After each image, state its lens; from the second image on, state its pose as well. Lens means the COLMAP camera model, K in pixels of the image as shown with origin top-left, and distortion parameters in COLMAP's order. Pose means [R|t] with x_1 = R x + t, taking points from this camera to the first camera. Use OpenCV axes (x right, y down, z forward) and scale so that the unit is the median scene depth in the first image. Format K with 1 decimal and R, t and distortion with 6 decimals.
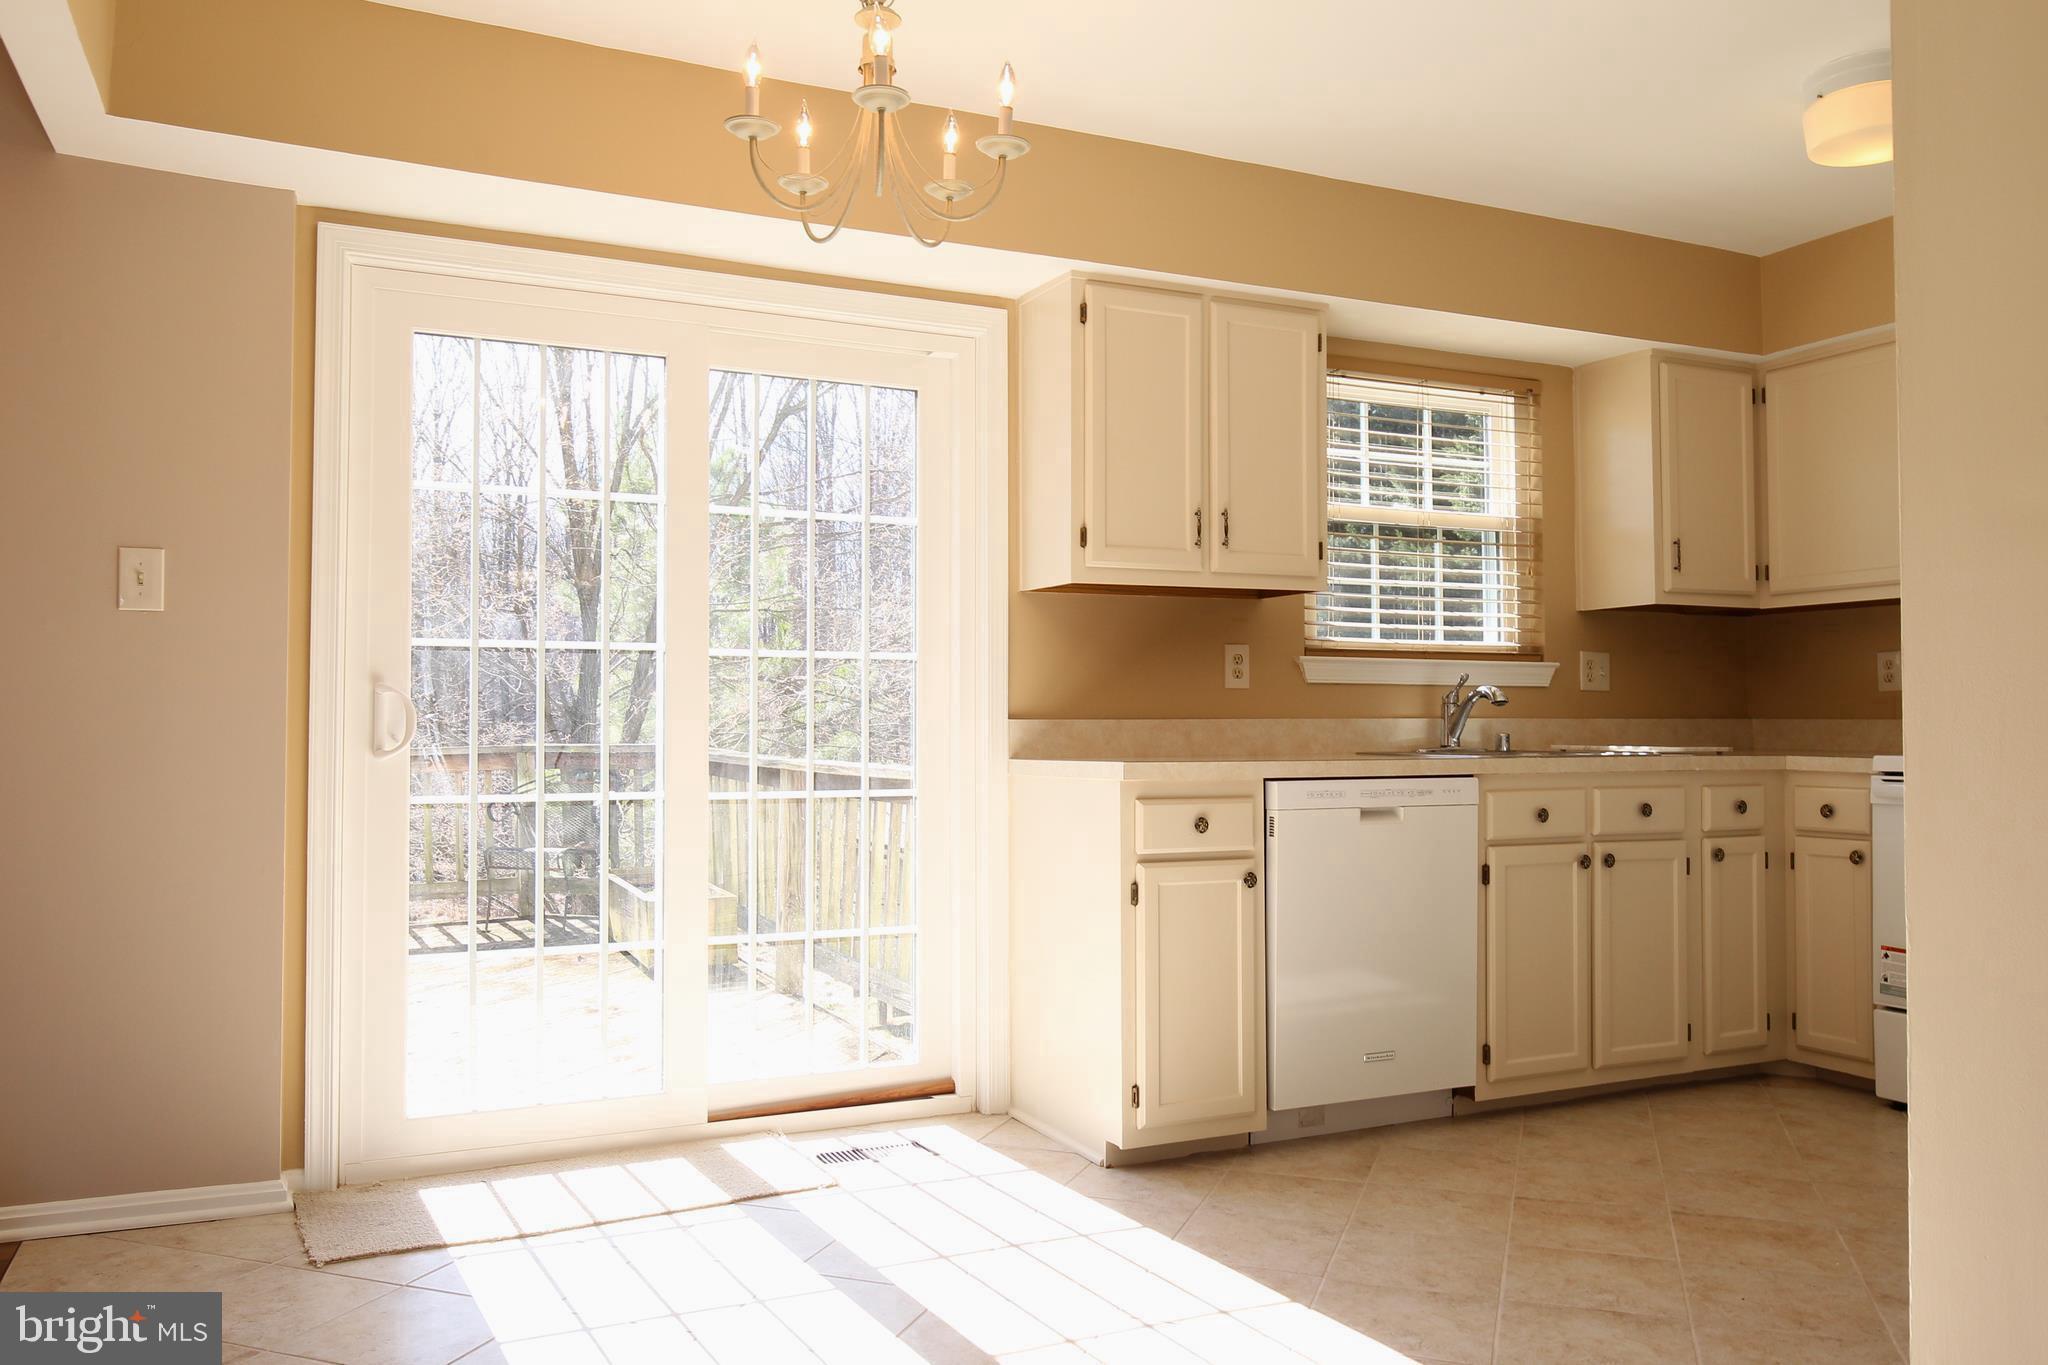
lens RADIAL K [[1656.4, 0, 1024.0], [0, 1656.4, 682.5], [0, 0, 1]] dist [-0.003262, -0.001113]
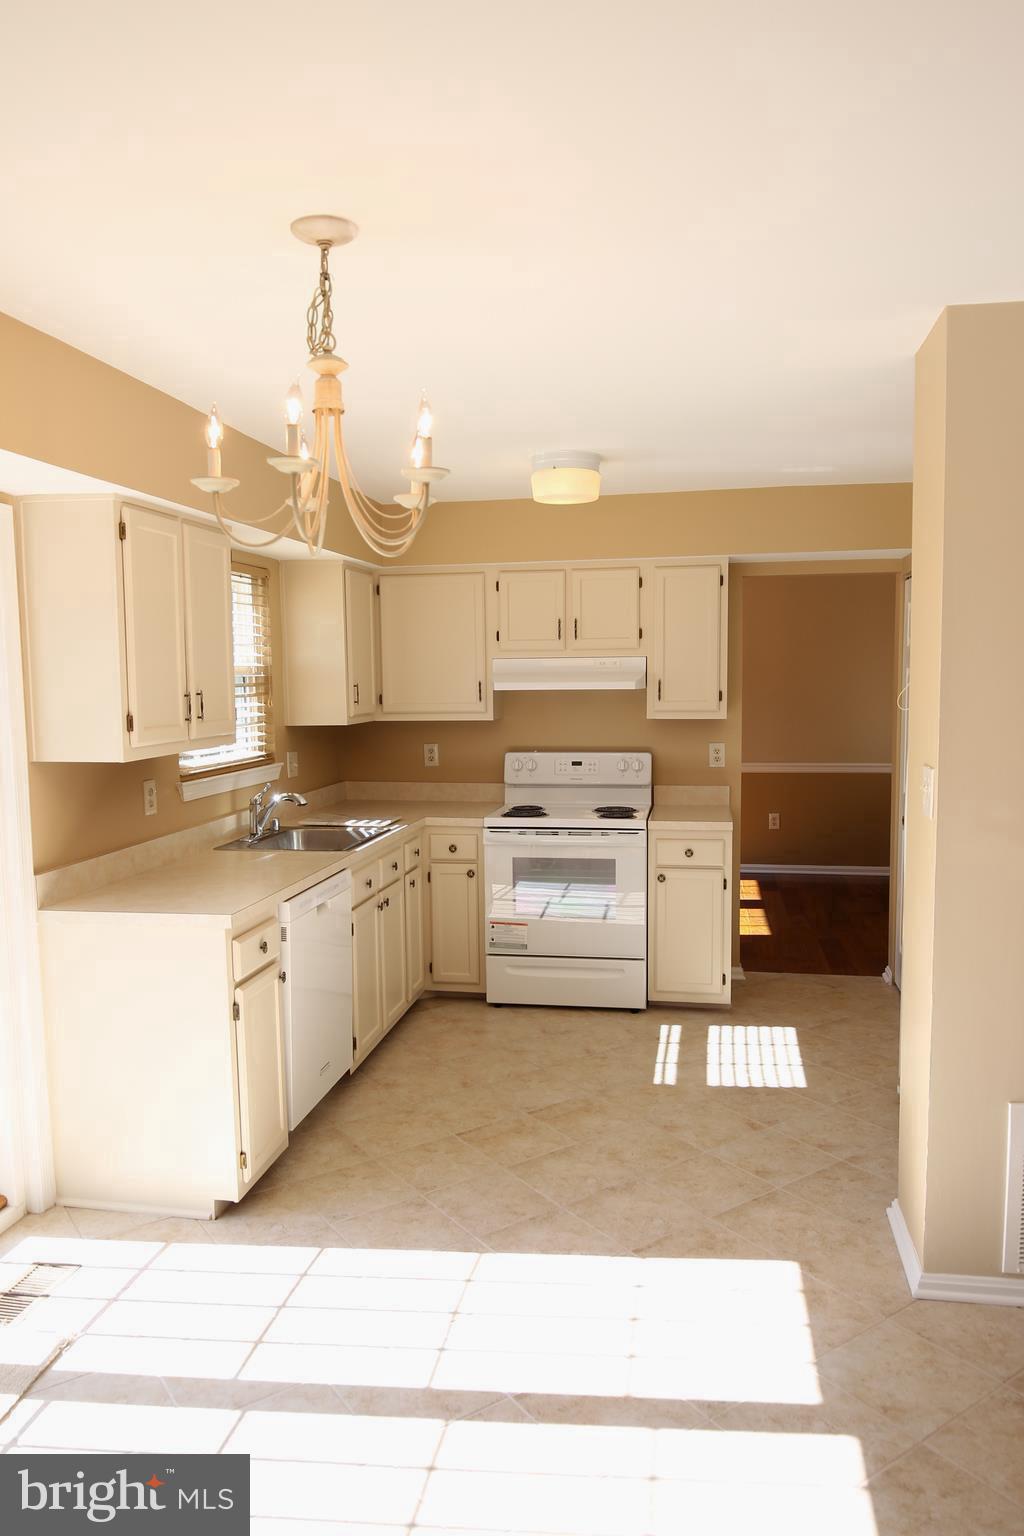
lens RADIAL K [[1127.8, 0, 512.0], [0, 1127.8, 768.0], [0, 0, 1]] dist [-0.001743, -0.005453]
pose [[0.552378, -0.086576, 0.829086, -0.468843], [-0.017597, 0.993159, 0.115433, -0.148005], [-0.833408, -0.078352, 0.547076, 0.310669]]
